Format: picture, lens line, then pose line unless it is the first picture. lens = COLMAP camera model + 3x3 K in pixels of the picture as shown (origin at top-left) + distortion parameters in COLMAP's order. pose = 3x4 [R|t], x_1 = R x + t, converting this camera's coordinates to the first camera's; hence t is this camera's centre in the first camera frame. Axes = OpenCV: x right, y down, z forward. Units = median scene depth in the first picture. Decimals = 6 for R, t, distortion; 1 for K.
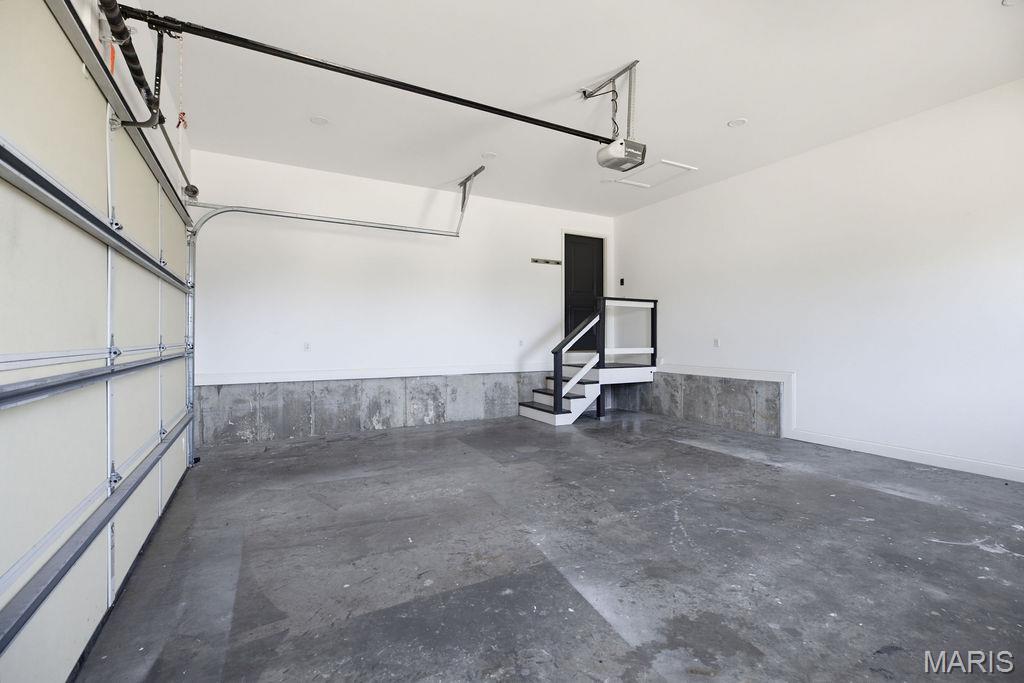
lens RADIAL K [[468.9, 0, 513.9], [0, 468.9, 337.2], [0, 0, 1]] dist [-0.000570, 0.000282]
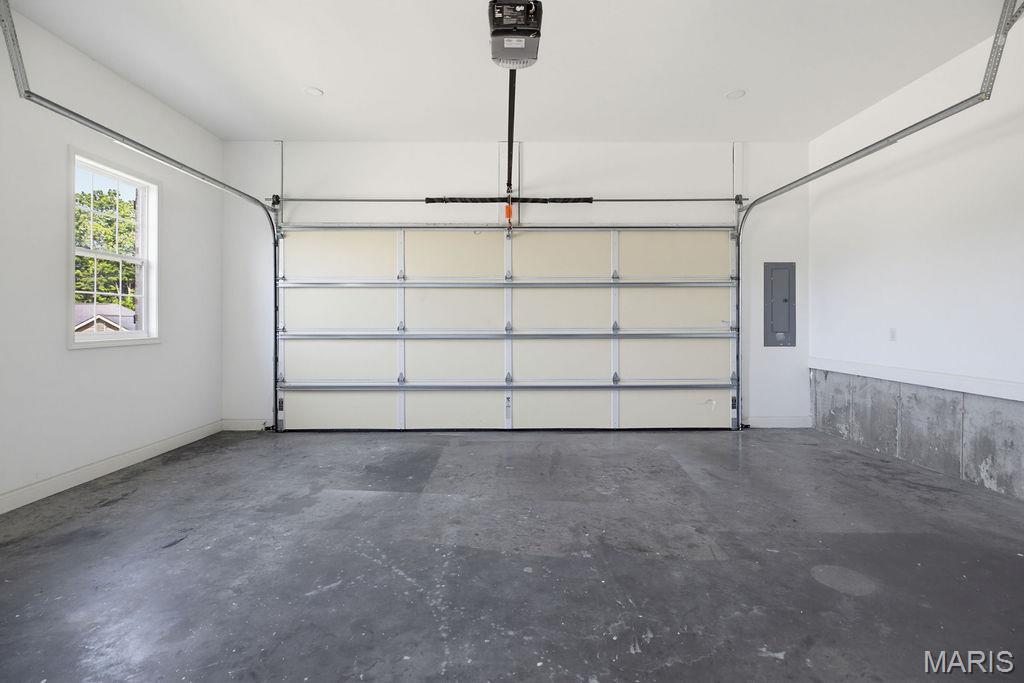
lens RADIAL K [[468.9, 0, 513.9], [0, 468.9, 337.2], [0, 0, 1]] dist [-0.000570, 0.000282]
pose [[-0.476646, 0.034886, -0.878403, 0.711307], [0.004791, 0.999301, 0.037087, -0.008181], [0.879082, 0.013469, -0.476480, 1.195590]]
